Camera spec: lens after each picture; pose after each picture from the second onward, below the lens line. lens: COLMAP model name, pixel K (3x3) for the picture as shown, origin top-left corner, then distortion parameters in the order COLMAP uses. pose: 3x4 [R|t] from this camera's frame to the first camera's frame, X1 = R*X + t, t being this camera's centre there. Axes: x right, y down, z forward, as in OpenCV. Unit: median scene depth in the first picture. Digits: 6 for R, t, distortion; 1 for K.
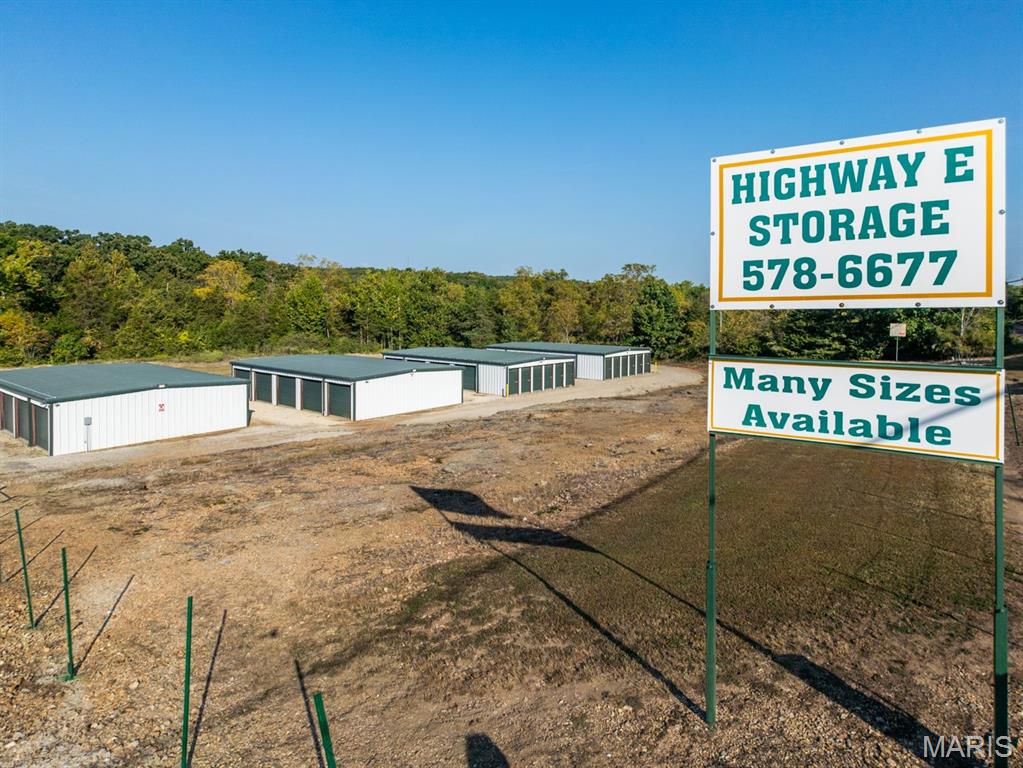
lens RADIAL K [[557.4, 0, 497.7], [0, 557.4, 368.5], [0, 0, 1]] dist [0.059530, -0.044054]
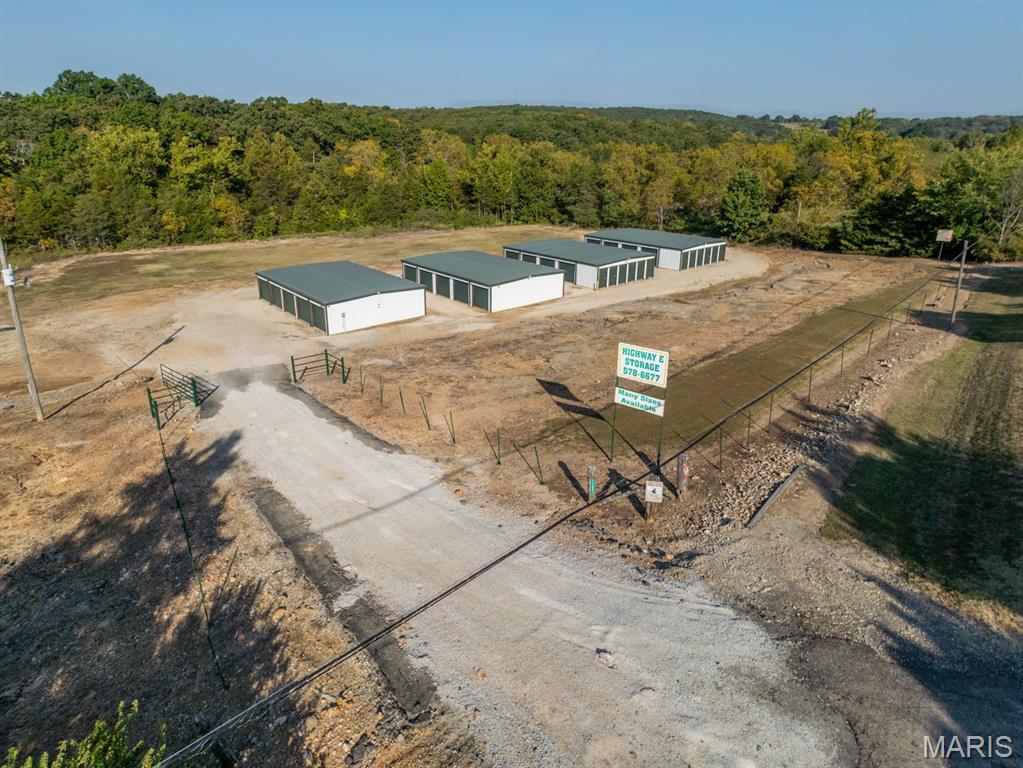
lens RADIAL K [[557.4, 0, 497.7], [0, 557.4, 368.5], [0, 0, 1]] dist [0.059530, -0.044054]
pose [[0.983410, 0.050455, -0.174239, 0.024309], [0.002555, 0.956589, 0.291428, -0.154877], [0.181379, -0.287039, 0.940590, -0.350098]]
